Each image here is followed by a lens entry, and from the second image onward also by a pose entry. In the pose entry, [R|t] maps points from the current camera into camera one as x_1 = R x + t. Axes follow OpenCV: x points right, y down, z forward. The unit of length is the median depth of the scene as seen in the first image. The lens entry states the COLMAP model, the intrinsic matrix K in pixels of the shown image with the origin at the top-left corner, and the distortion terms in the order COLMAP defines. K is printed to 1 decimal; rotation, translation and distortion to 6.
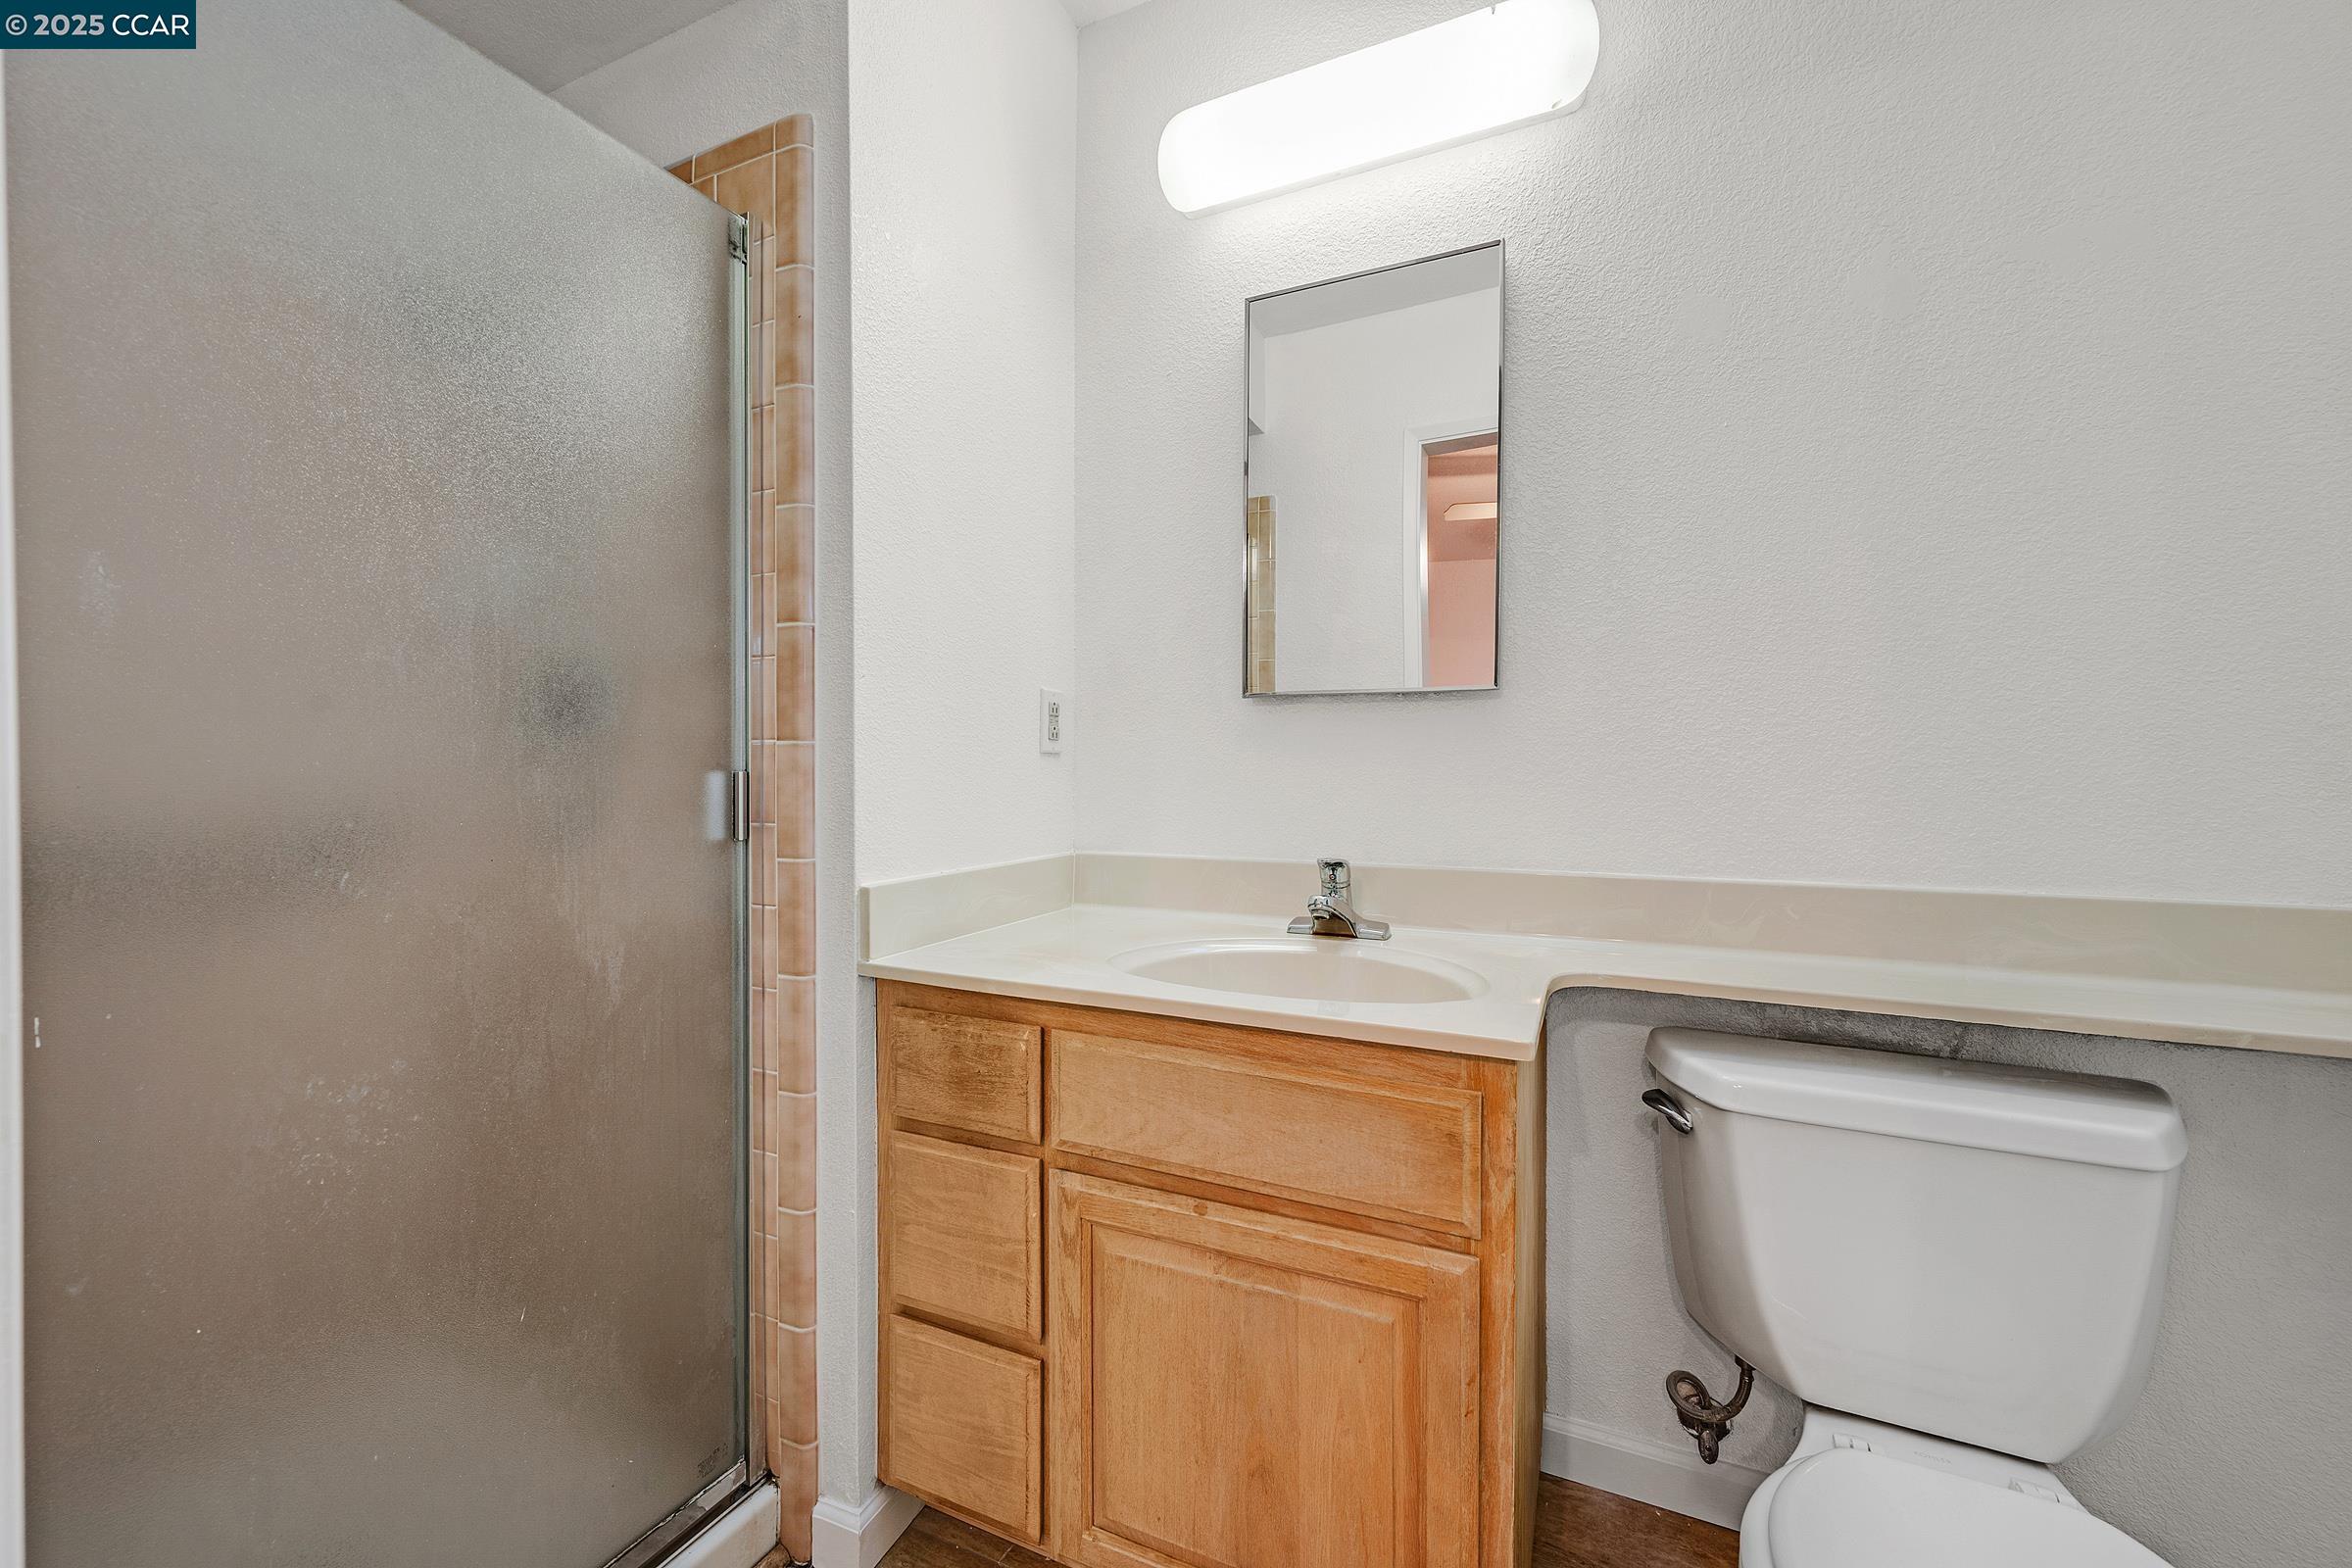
lens RADIAL K [[939.7, 0, 1170.6], [0, 939.7, 791.2], [0, 0, 1]] dist [0.002542, -0.001271]
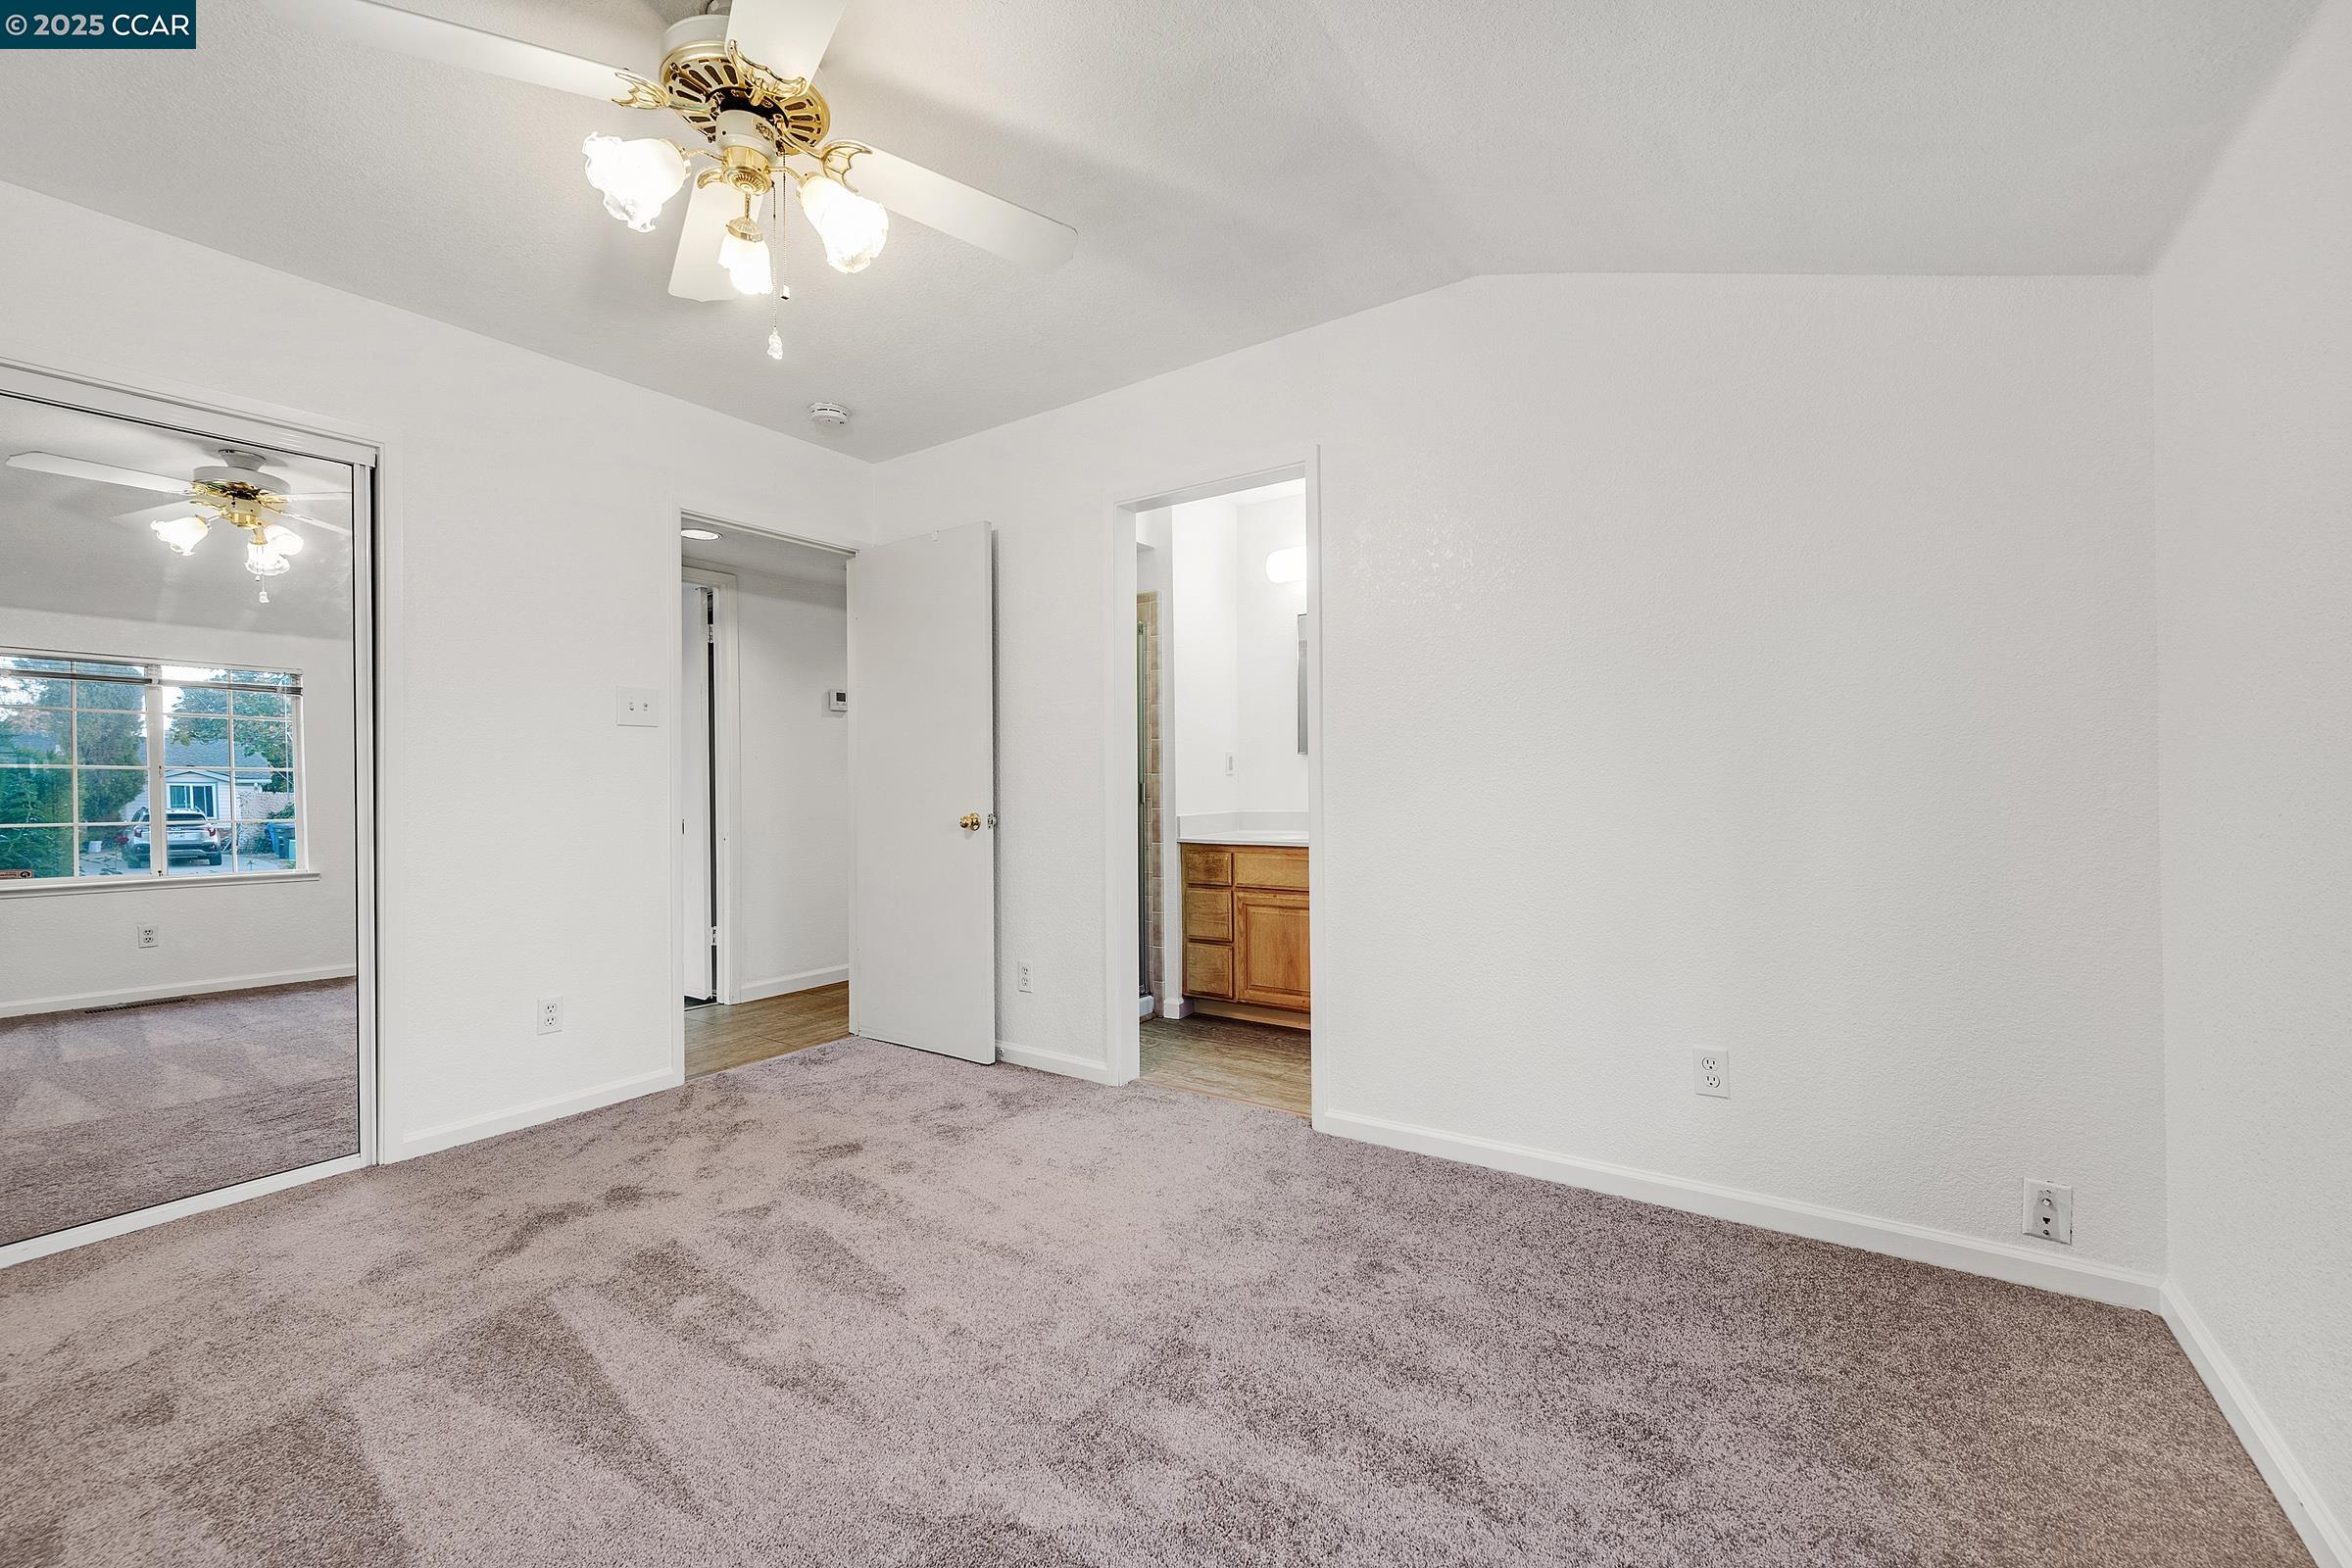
lens RADIAL K [[939.7, 0, 1164.3], [0, 939.7, 781.1], [0, 0, 1]] dist [0.002542, -0.001271]
pose [[0.988240, -0.010322, -0.152563, 0.153734], [0.010993, 0.999933, 0.003555, -0.038415], [0.152516, -0.005191, 0.988287, -2.480171]]
